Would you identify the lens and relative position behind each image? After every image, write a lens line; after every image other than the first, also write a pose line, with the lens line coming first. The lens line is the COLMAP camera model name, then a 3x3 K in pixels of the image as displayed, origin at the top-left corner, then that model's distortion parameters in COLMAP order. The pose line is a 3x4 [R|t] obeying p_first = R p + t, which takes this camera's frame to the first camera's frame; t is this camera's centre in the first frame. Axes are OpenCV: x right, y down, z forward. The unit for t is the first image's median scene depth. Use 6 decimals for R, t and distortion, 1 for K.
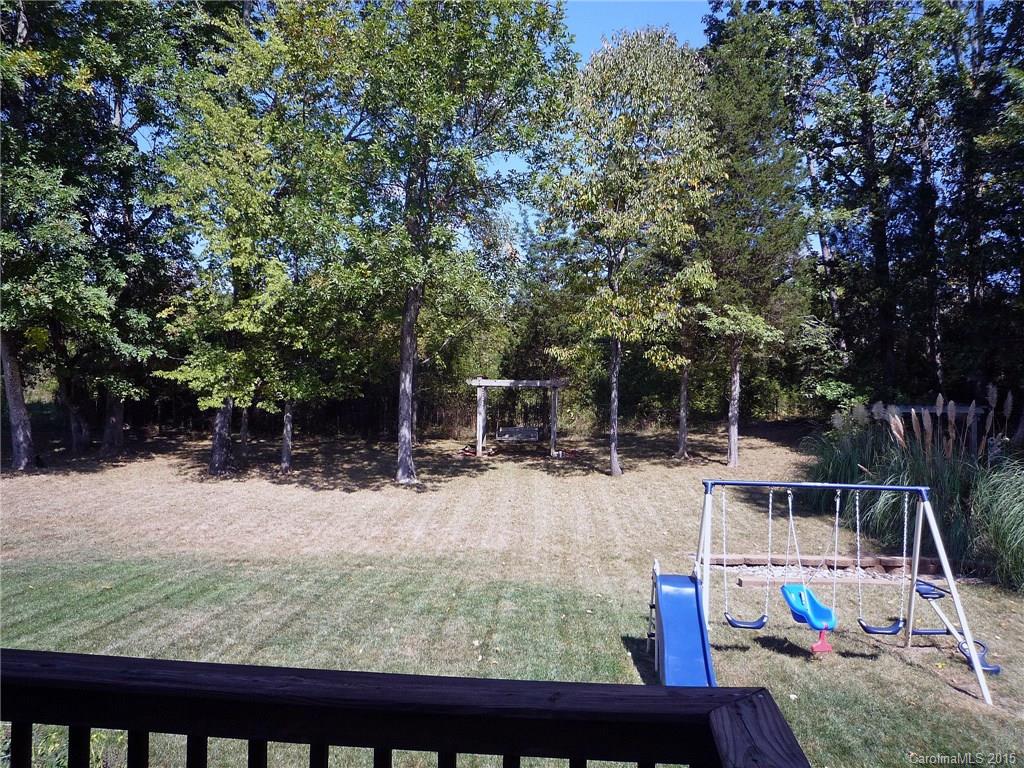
lens RADIAL K [[750.0, 0, 512.3], [0, 750.0, 382.7], [0, 0, 1]] dist [-0.017617, -0.009856]
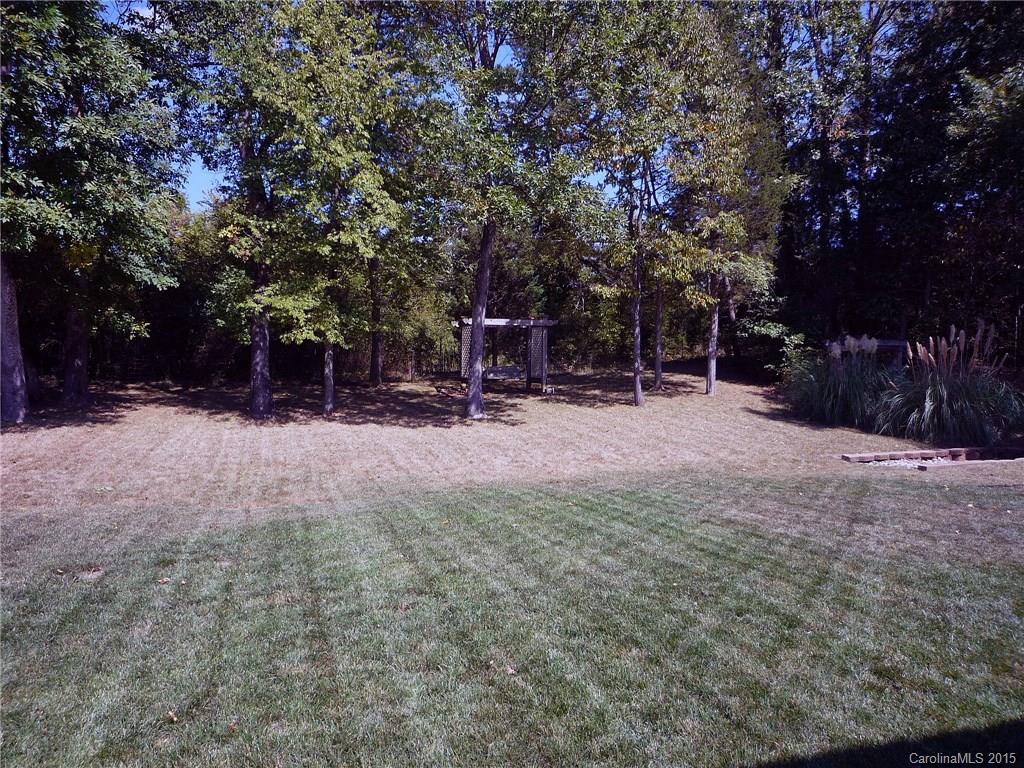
lens RADIAL K [[750.0, 0, 512.6], [0, 750.0, 385.4], [0, 0, 1]] dist [-0.017617, -0.009856]
pose [[0.924451, -0.024177, 0.380533, -0.472162], [0.000768, 0.998104, 0.061547, 0.028538], [-0.381300, -0.056604, 0.922717, 0.064682]]
